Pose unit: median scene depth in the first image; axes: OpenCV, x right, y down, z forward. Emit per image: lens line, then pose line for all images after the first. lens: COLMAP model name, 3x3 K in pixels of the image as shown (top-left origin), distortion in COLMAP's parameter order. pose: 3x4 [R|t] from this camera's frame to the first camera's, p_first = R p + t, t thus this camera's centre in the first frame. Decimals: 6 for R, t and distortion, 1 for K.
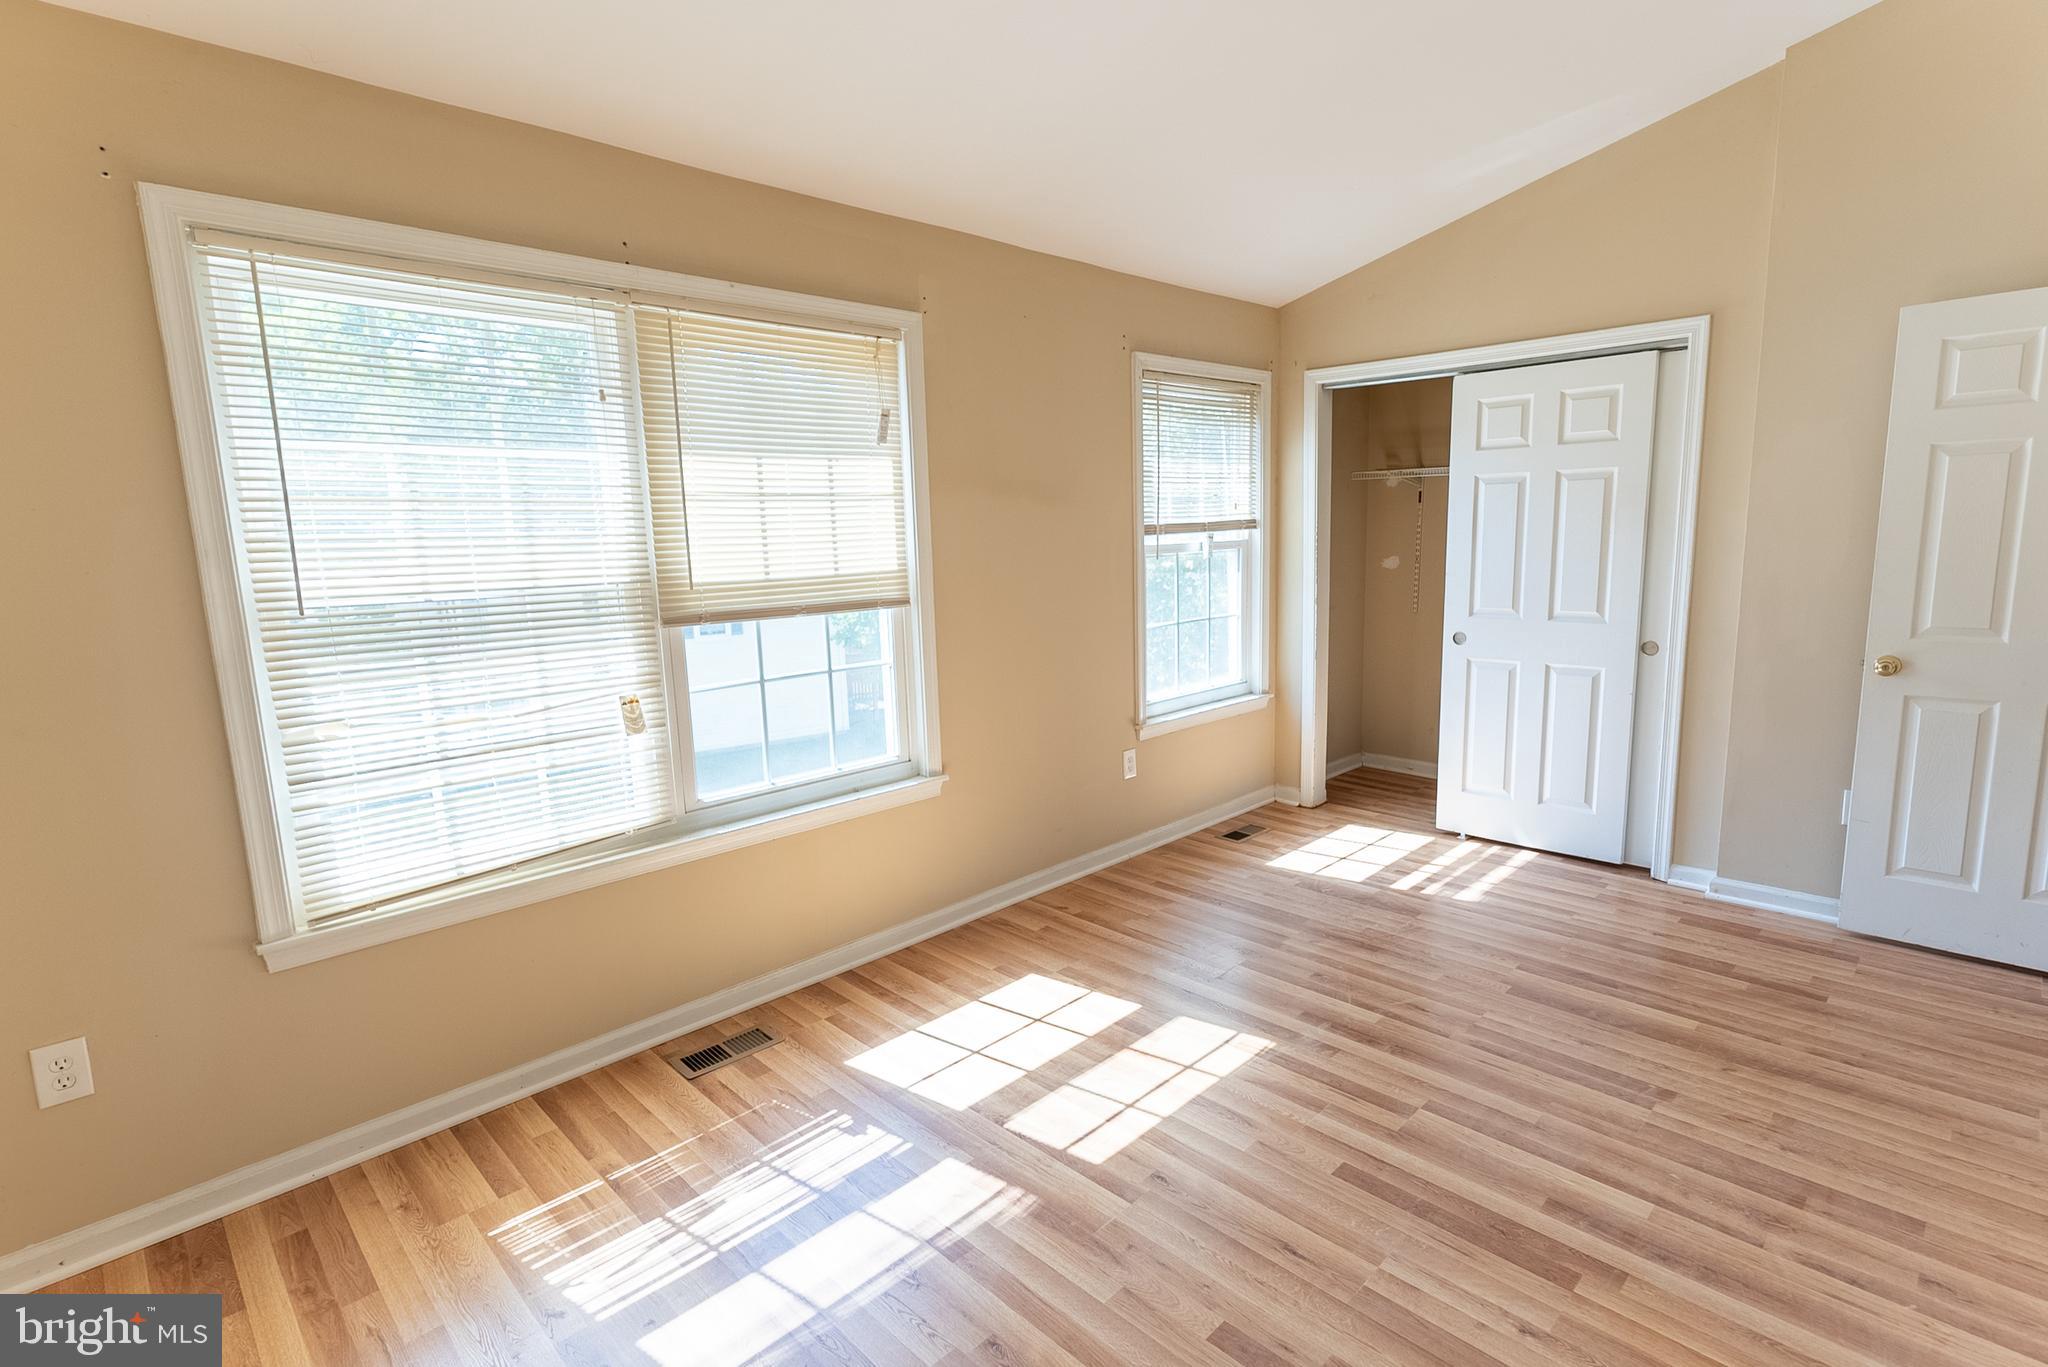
lens RADIAL K [[968.4, 0, 1009.9], [0, 968.4, 680.5], [0, 0, 1]] dist [-0.031204, 0.005426]
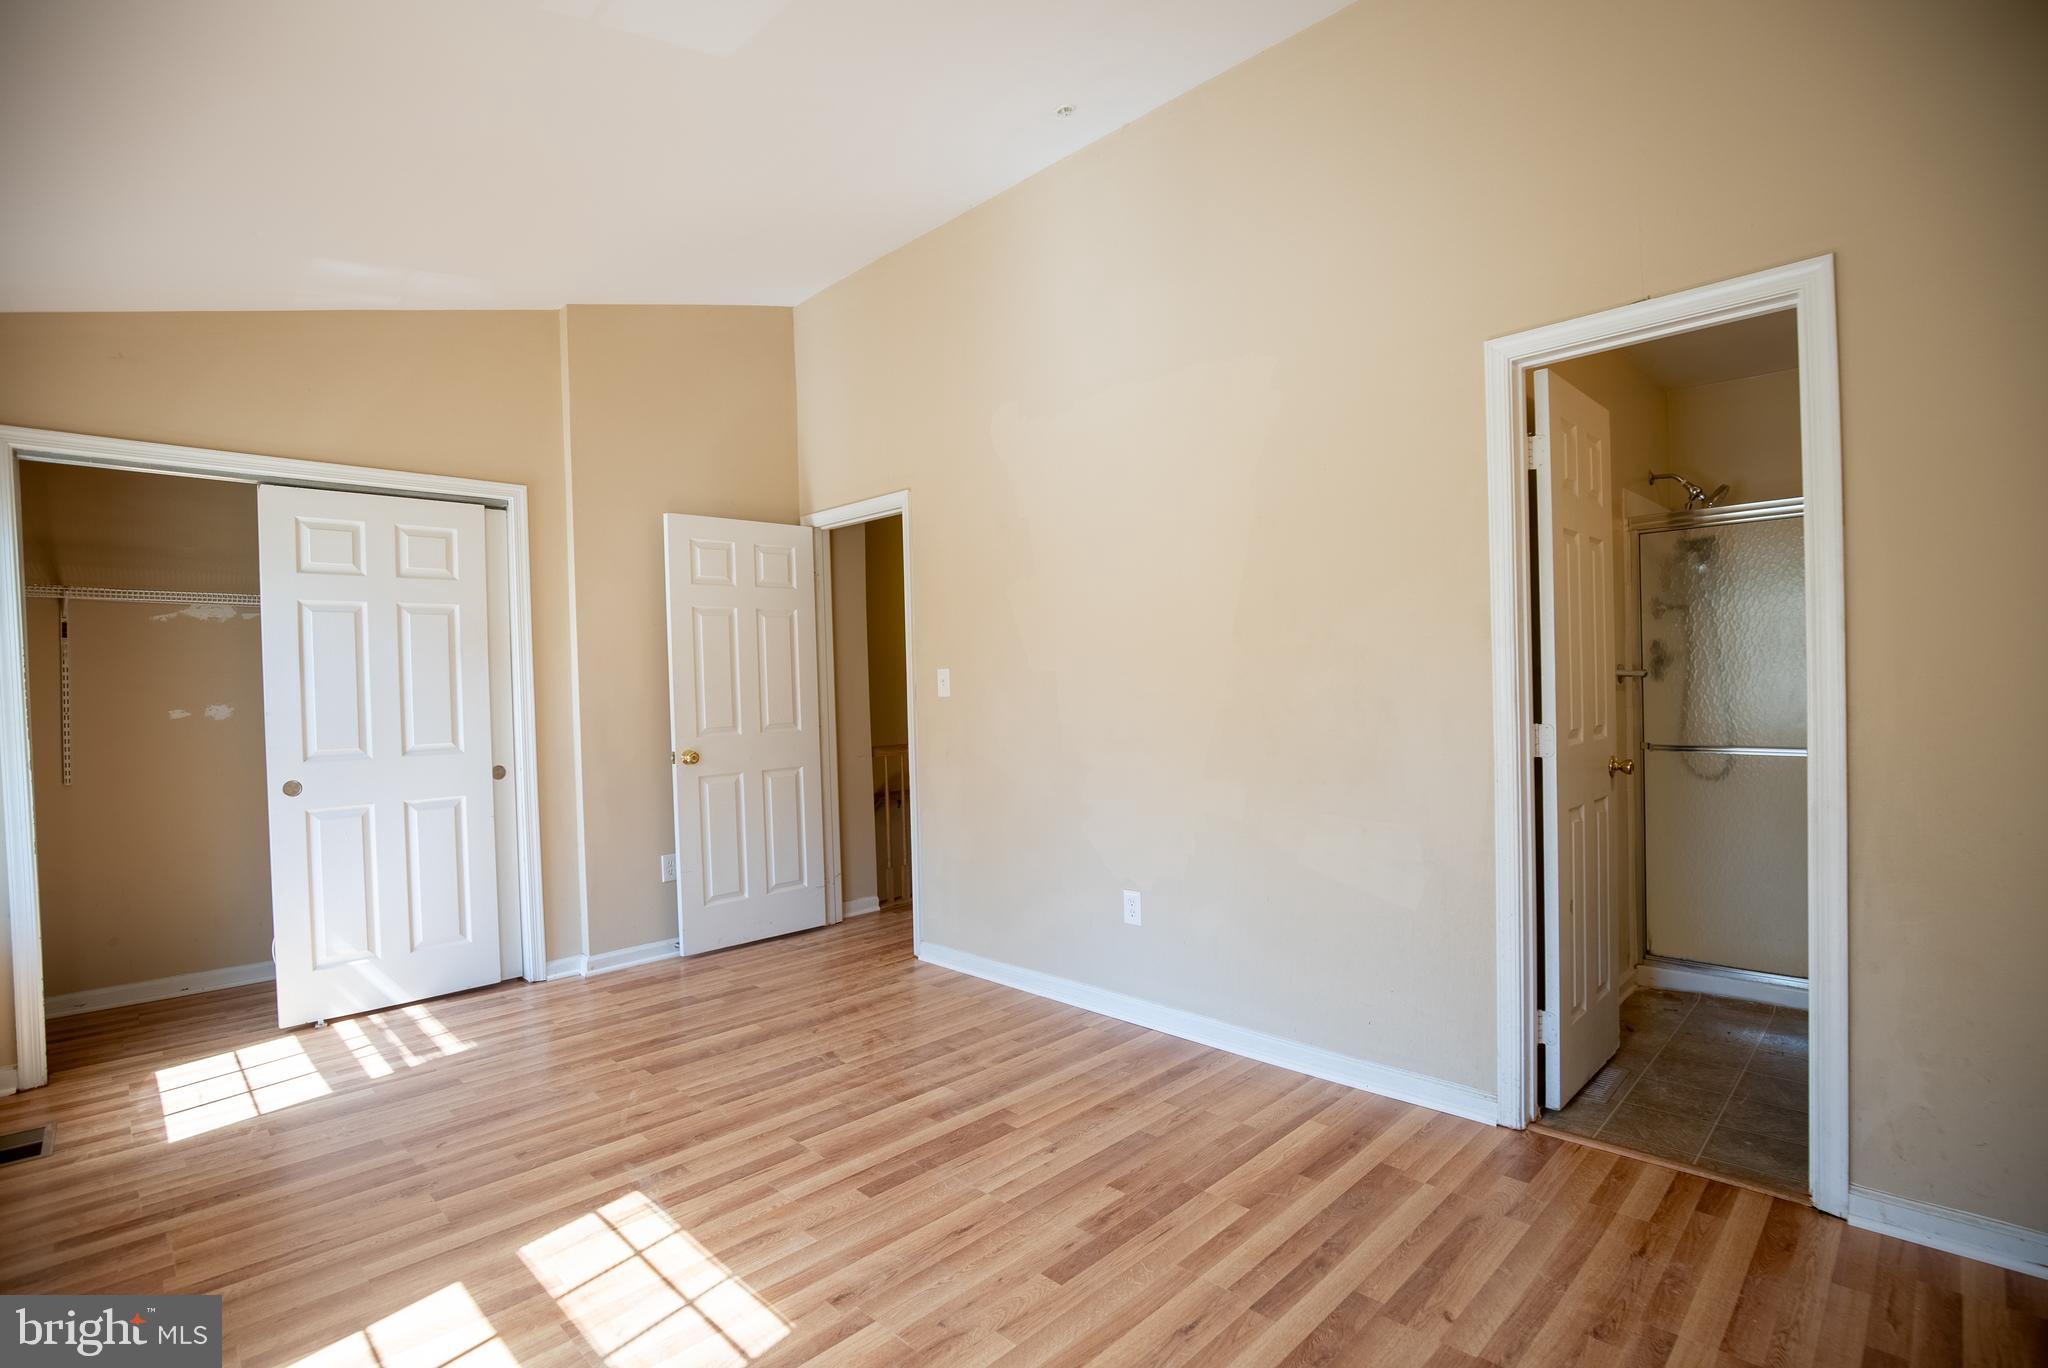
lens RADIAL K [[968.4, 0, 1005.1], [0, 968.4, 698.7], [0, 0, 1]] dist [-0.031204, 0.005426]
pose [[-0.006450, 0.014783, 0.999870, -0.463375], [0.179652, 0.983639, -0.013384, 0.002037], [-0.983709, 0.179542, -0.009000, 0.463860]]
